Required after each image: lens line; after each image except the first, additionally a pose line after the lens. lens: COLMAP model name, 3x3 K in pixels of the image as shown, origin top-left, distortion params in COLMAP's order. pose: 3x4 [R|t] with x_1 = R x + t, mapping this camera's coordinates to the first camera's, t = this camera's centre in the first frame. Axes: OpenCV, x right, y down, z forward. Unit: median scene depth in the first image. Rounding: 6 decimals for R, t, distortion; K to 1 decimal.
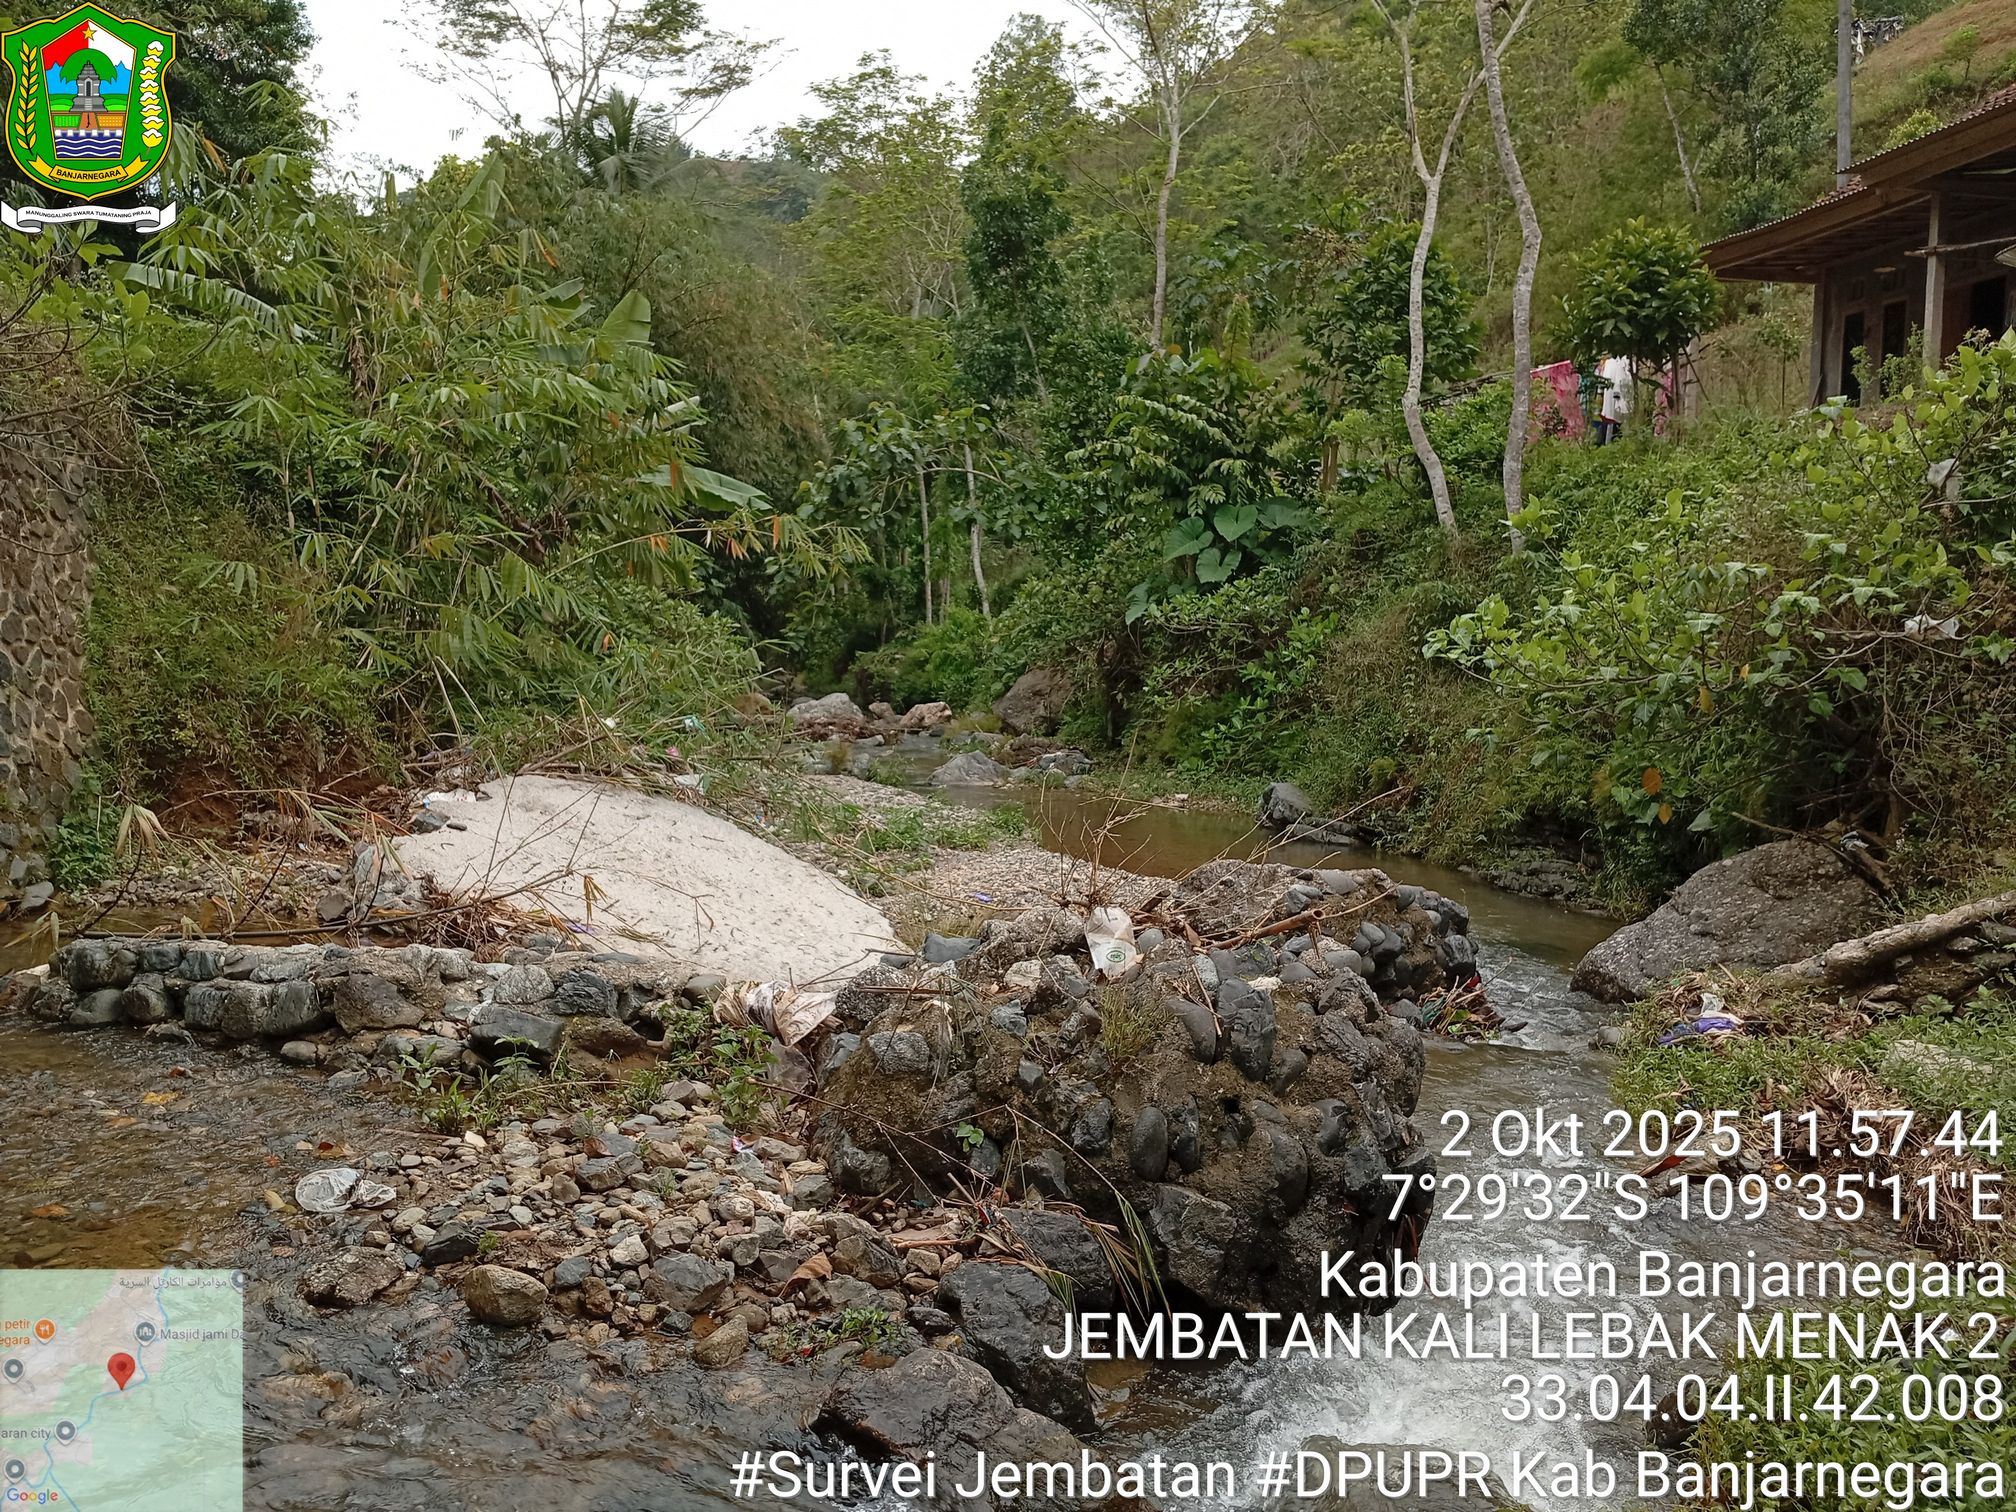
lens RADIAL K [[1583.1, 0, 1005.2], [0, 1583.1, 758.9], [0, 0, 1]] dist [0.036155, -0.103793]
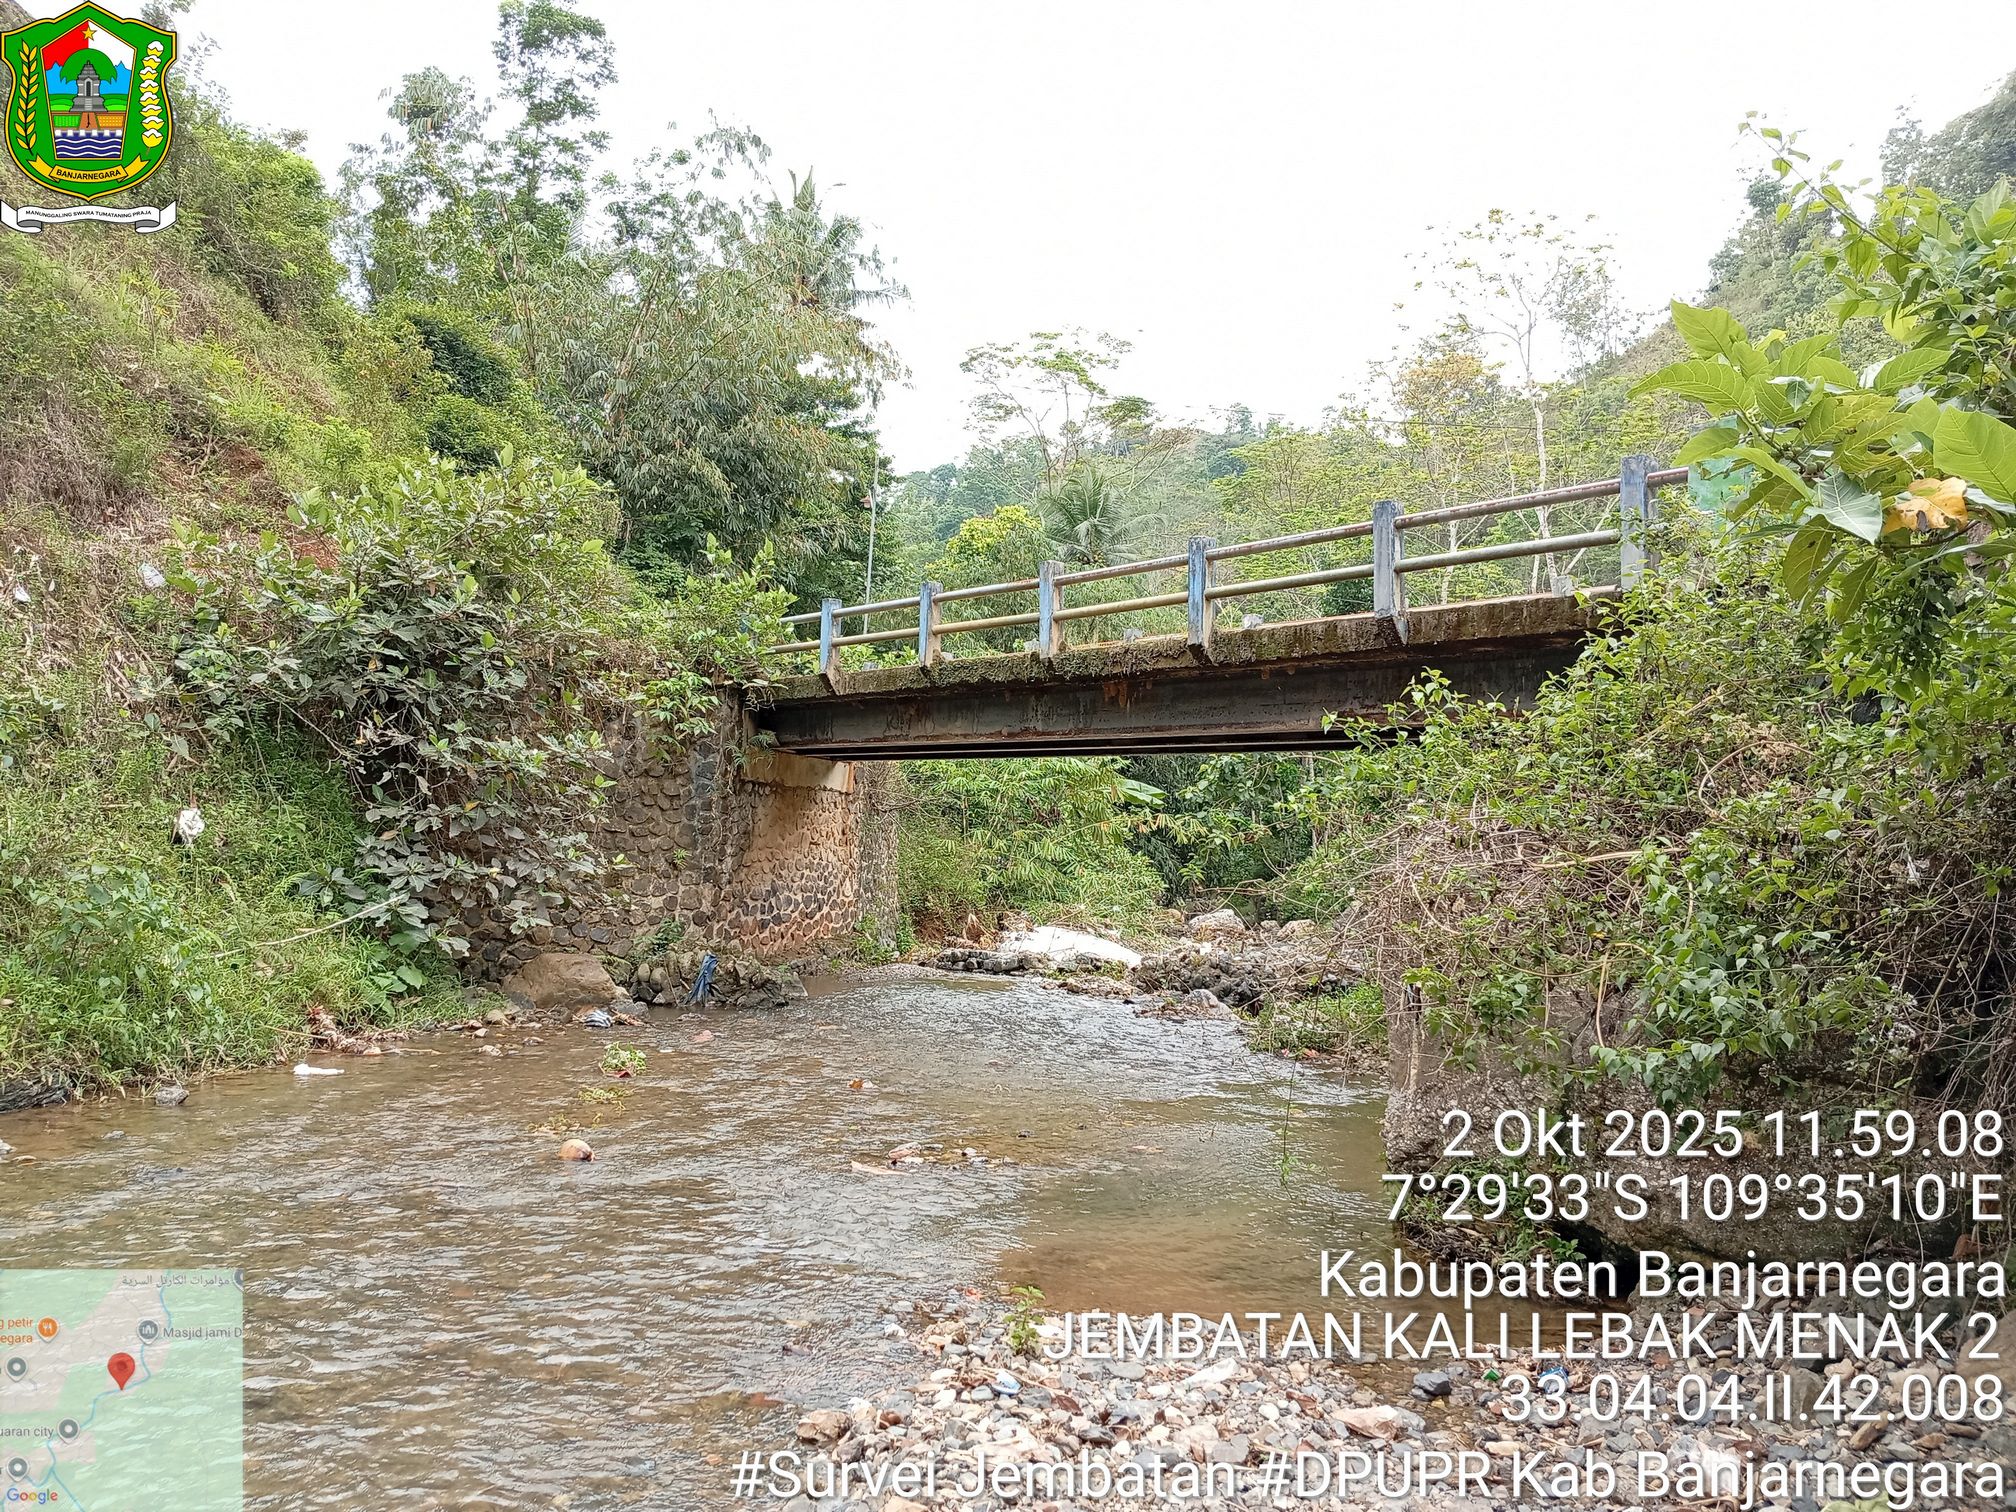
lens RADIAL K [[1583.1, 0, 1005.2], [0, 1583.1, 758.9], [0, 0, 1]] dist [0.036155, -0.103793]
pose [[0.962133, 0.014263, -0.272208, 0.193148], [-0.052697, 0.989523, -0.134413, 0.055930], [0.267439, 0.143667, 0.952804, -0.905168]]
